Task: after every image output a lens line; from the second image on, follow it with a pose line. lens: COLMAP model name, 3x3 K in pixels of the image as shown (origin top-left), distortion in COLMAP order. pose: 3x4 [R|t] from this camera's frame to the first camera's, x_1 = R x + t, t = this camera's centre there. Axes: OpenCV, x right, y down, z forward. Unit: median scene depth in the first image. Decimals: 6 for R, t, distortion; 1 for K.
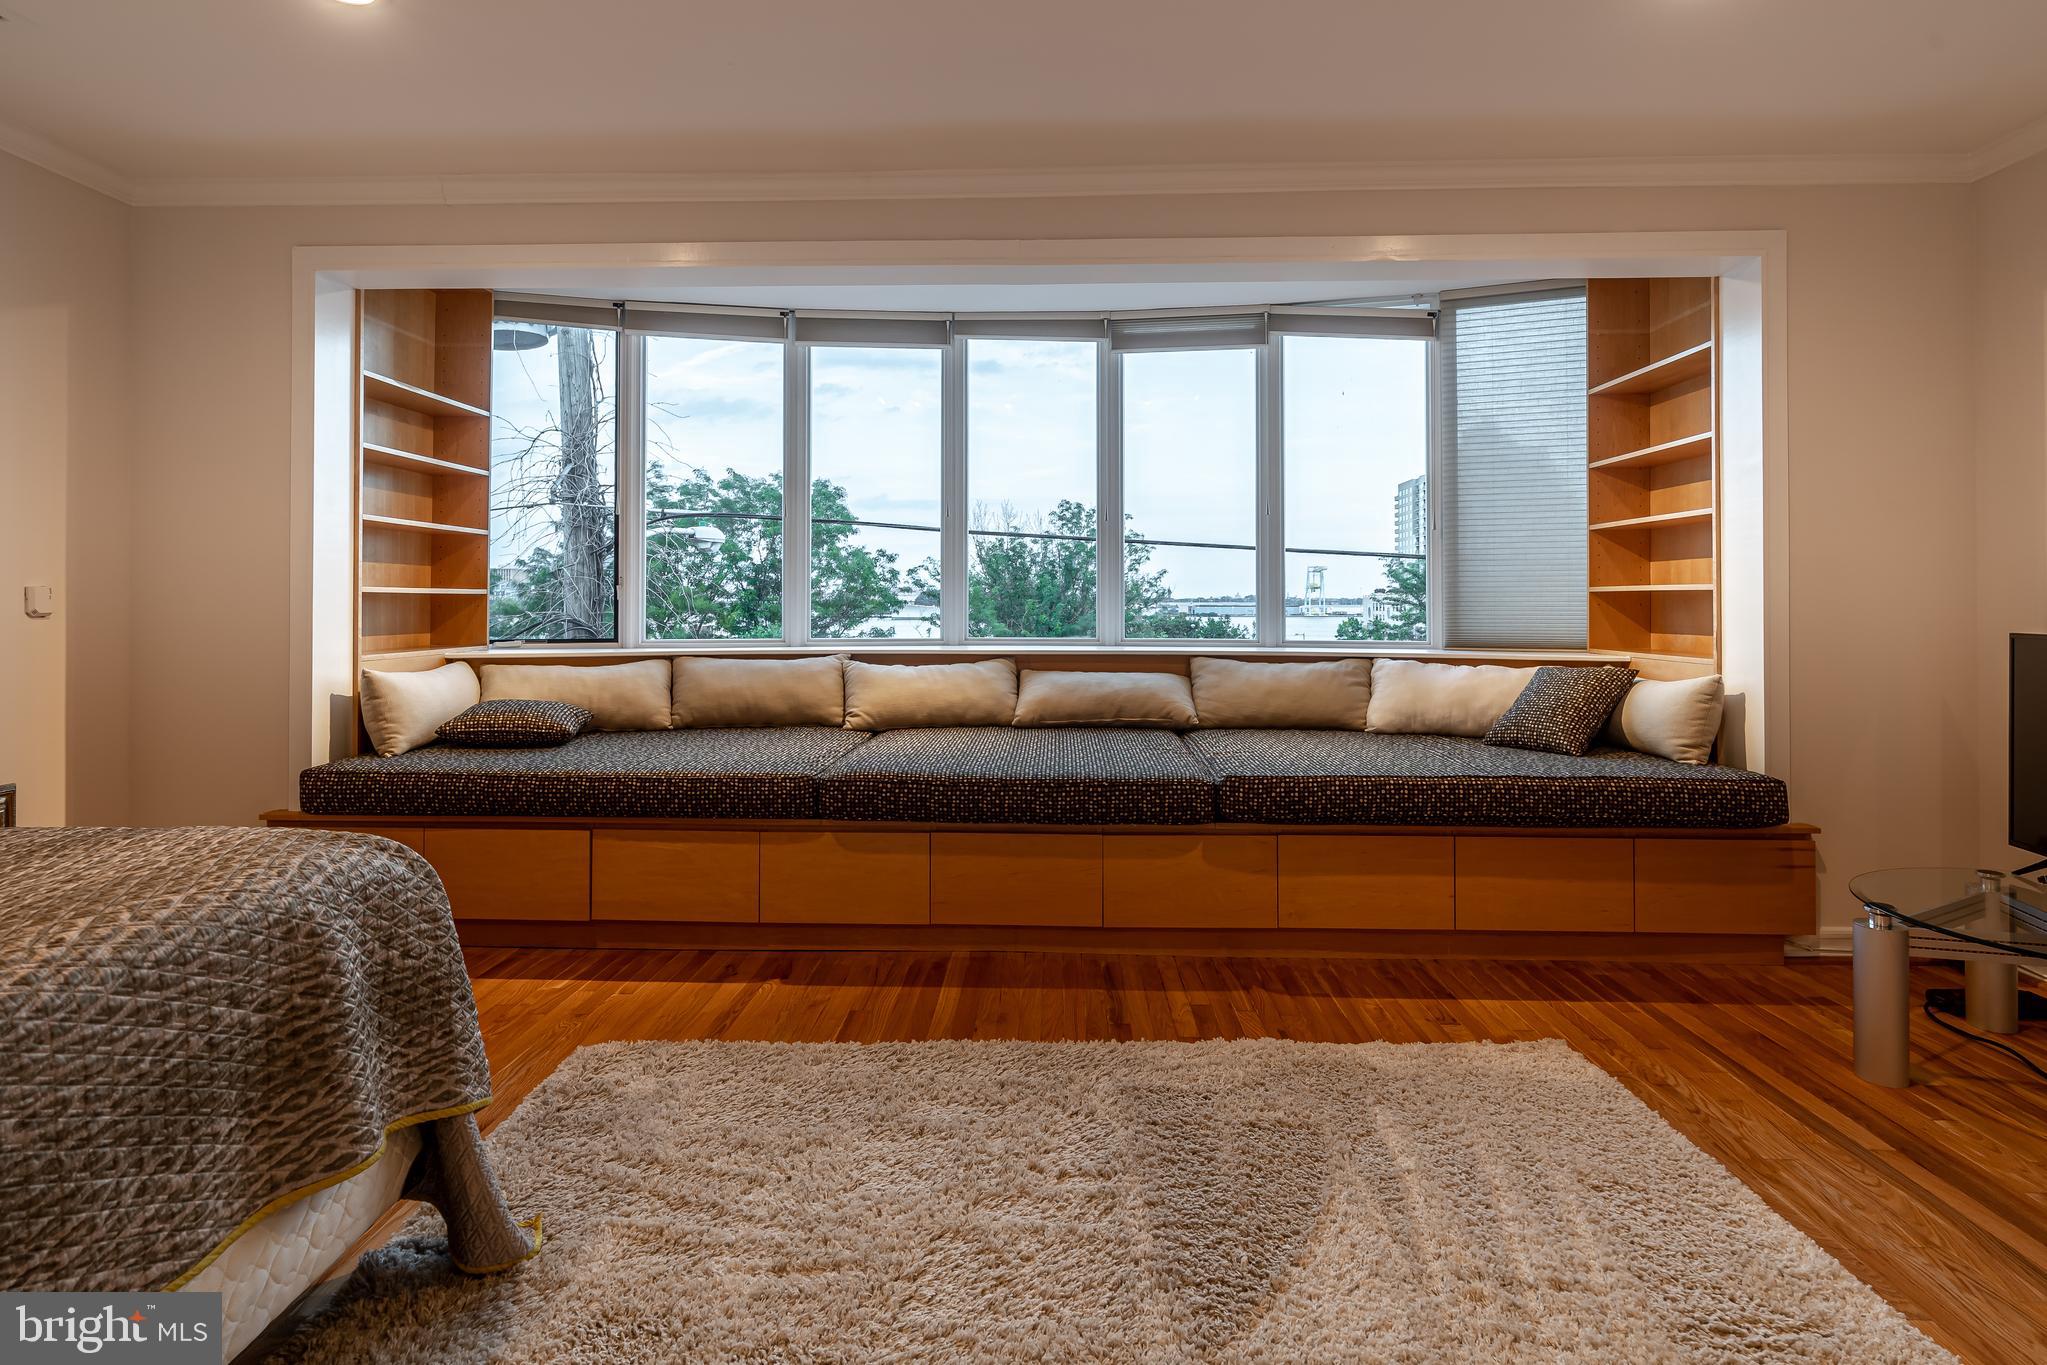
lens RADIAL K [[1033.3, 0, 1036.8], [0, 1033.3, 624.4], [0, 0, 1]] dist [-0.001569, -0.000105]
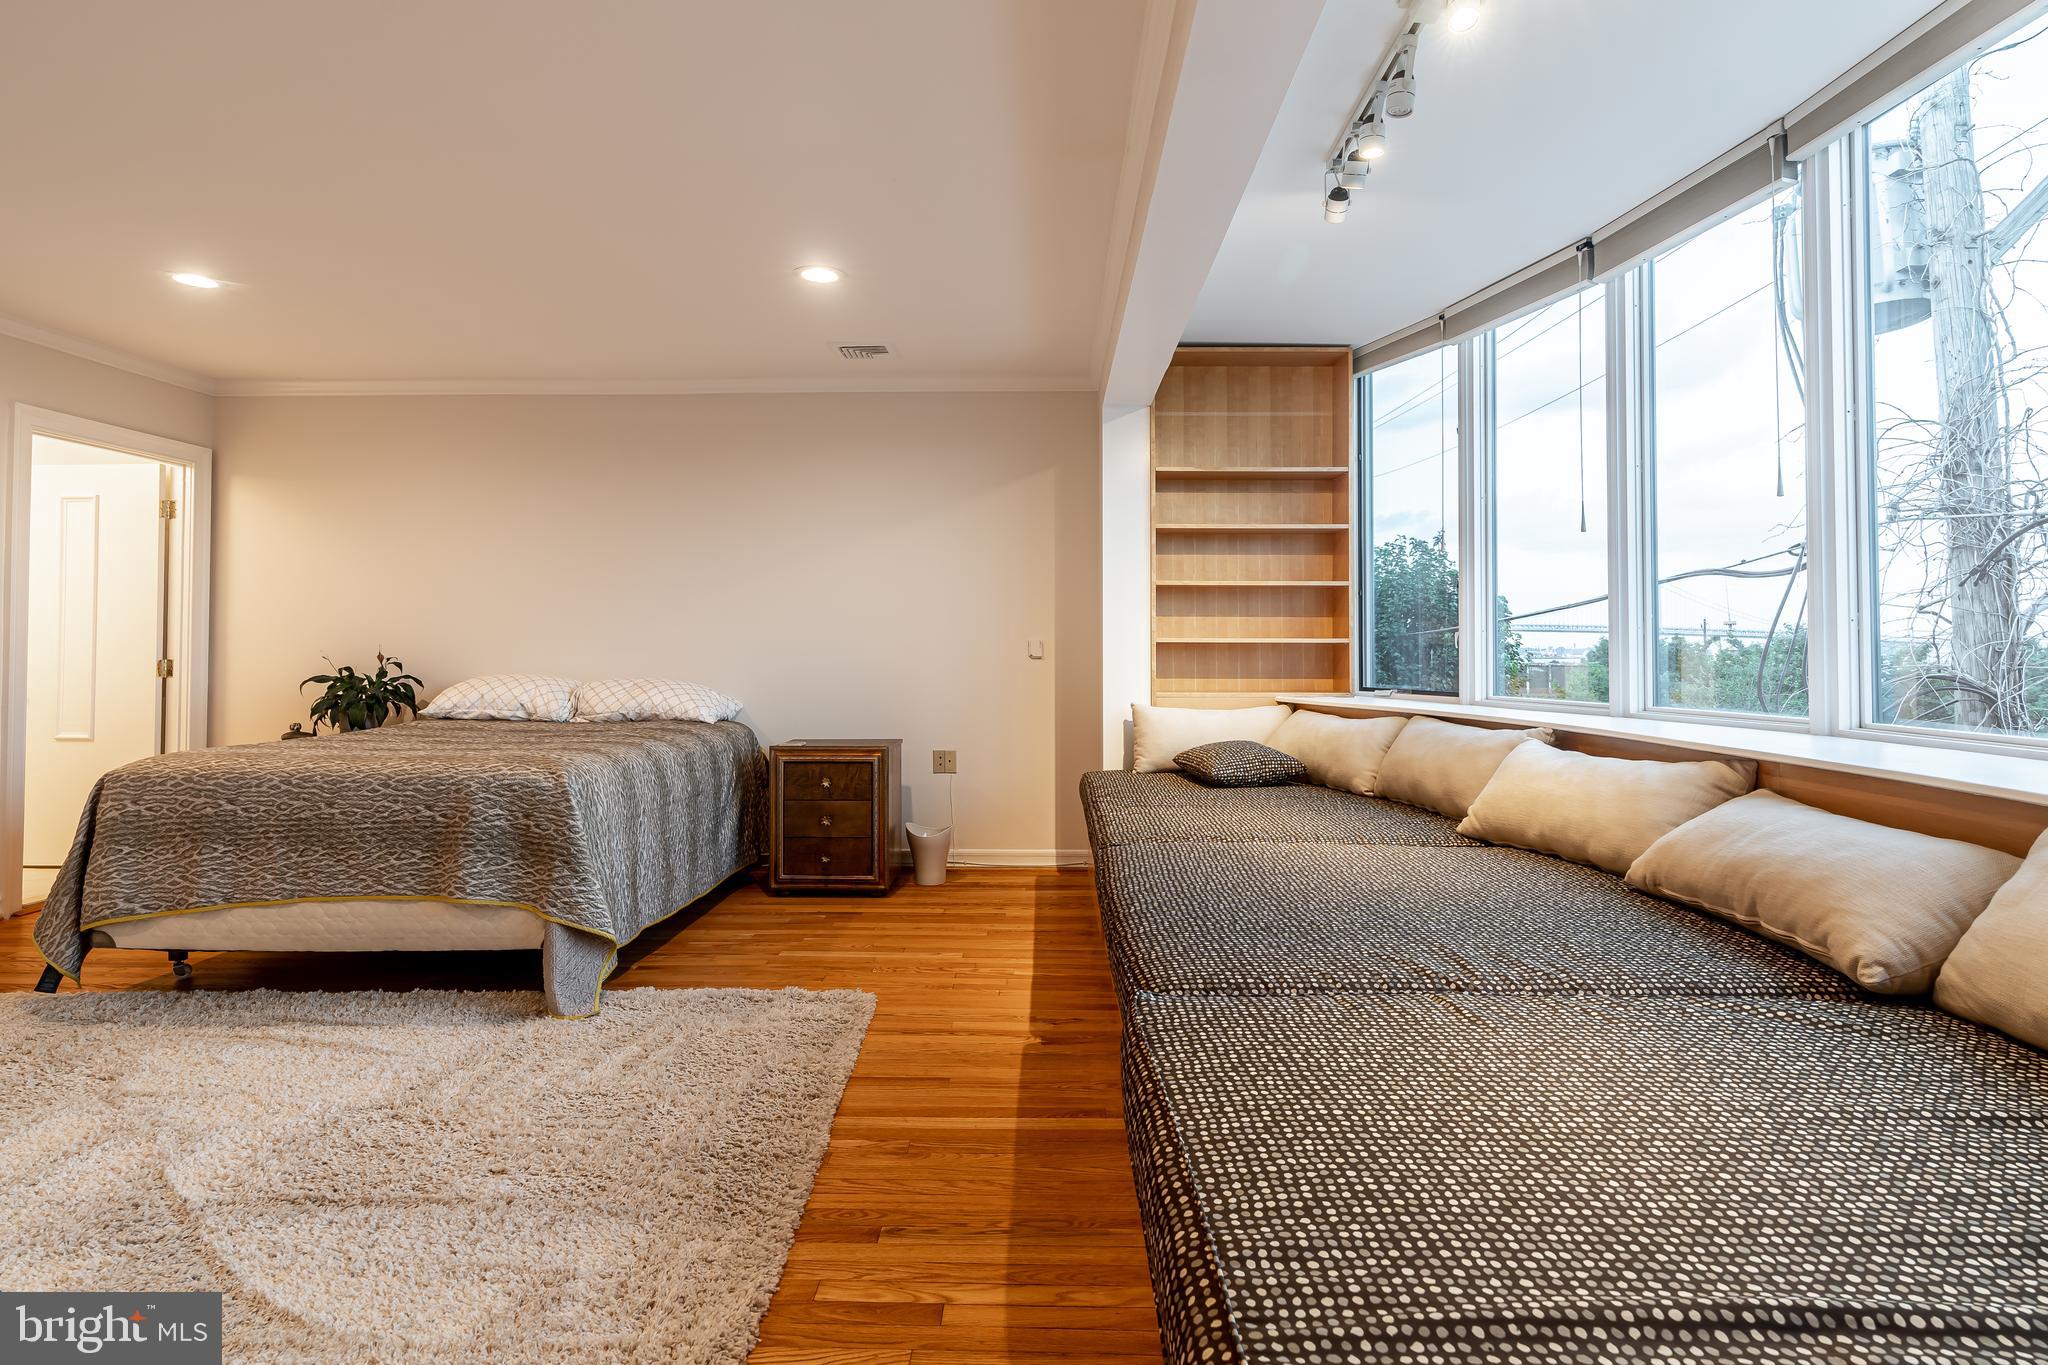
lens RADIAL K [[1033.8, 0, 1037.3], [0, 1033.8, 624.3], [0, 0, 1]] dist [-0.001569, -0.000105]
pose [[0.028781, -0.022407, -0.999335, 0.738818], [-0.021853, 0.999496, -0.023040, -0.025625], [0.999347, 0.022502, 0.028277, 0.974704]]
